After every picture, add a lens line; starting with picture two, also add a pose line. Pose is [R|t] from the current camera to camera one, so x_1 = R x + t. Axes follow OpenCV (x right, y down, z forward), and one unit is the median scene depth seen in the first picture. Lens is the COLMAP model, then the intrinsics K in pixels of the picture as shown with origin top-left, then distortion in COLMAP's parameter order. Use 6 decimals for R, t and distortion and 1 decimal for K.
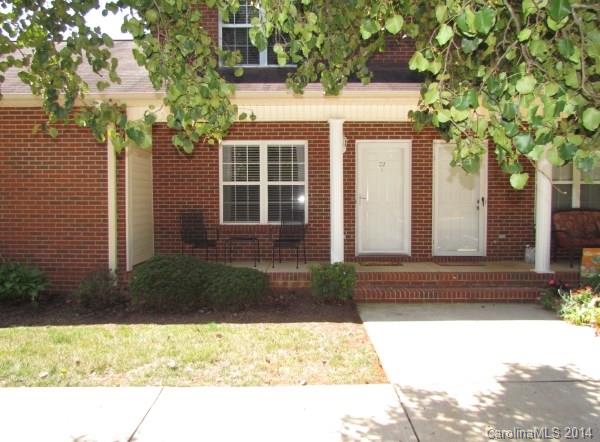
lens RADIAL K [[446.7, 0, 300.0], [0, 446.7, 221.0], [0, 0, 1]] dist [-0.059824, -0.000104]
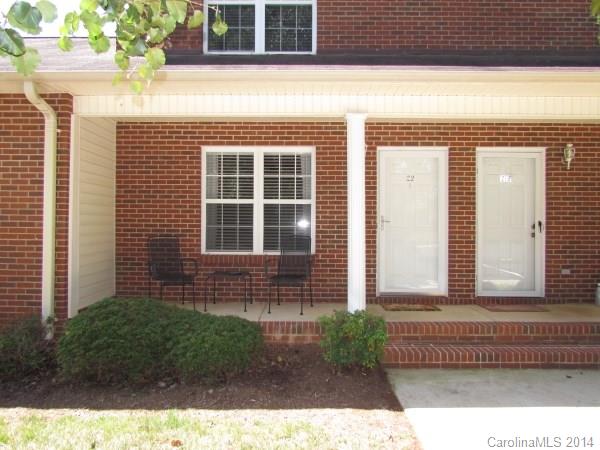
lens RADIAL K [[420.8, 0, 298.0], [0, 420.8, 223.5], [0, 0, 1]] dist [-0.029939, -0.008223]
pose [[0.999973, 0.007171, -0.001802, -0.011103], [-0.007255, 0.998648, -0.051471, -0.009023], [0.001430, 0.051483, 0.998673, 0.273512]]
